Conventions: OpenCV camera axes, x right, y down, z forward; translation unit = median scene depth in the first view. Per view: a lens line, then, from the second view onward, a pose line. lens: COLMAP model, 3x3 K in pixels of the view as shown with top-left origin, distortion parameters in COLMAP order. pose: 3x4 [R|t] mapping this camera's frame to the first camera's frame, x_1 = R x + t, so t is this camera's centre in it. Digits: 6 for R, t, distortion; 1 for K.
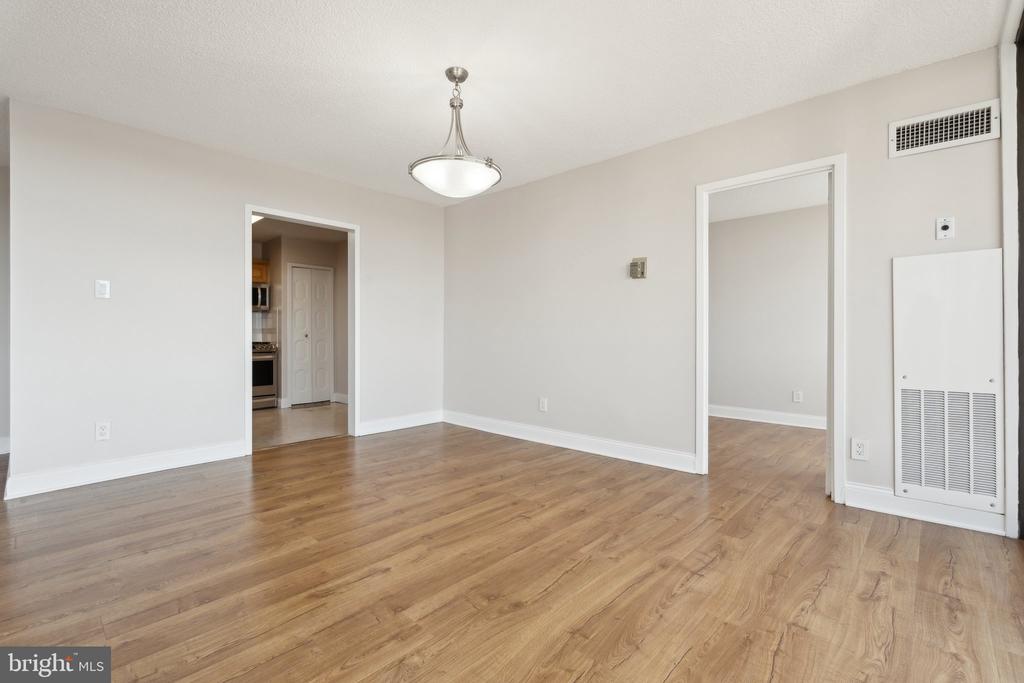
lens RADIAL K [[453.0, 0, 507.5], [0, 453.0, 333.9], [0, 0, 1]] dist [-0.001665, 0.000332]
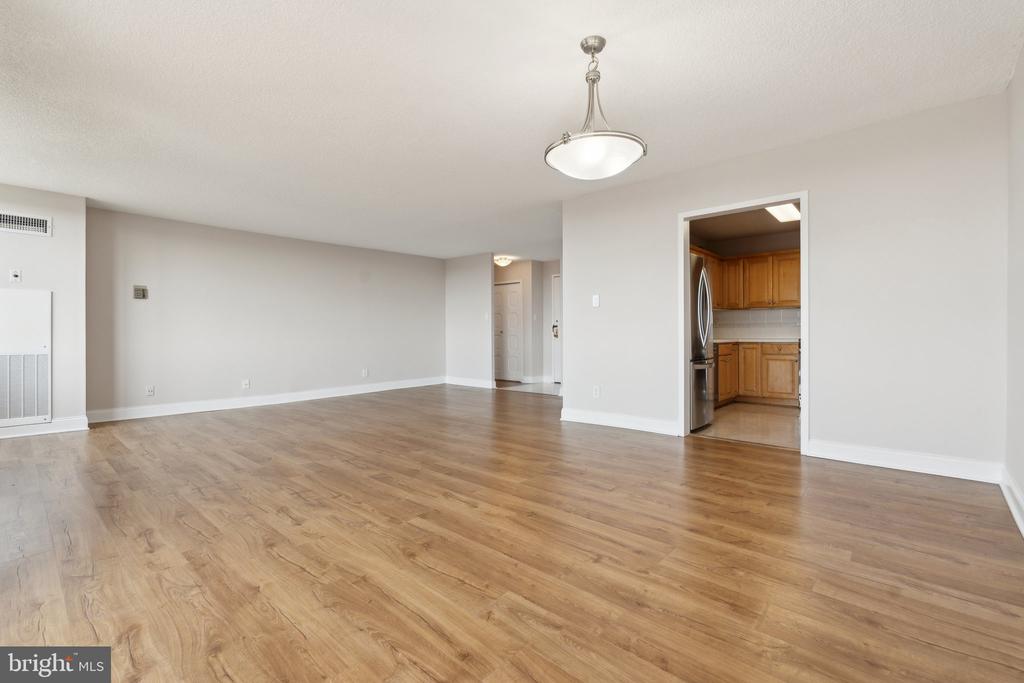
lens RADIAL K [[453.0, 0, 507.5], [0, 453.0, 333.9], [0, 0, 1]] dist [-0.001665, 0.000332]
pose [[0.022658, 0.003698, -0.999736, 0.970510], [0.010572, 0.999936, 0.003939, 0.007003], [0.999687, -0.010658, 0.022618, 0.974973]]
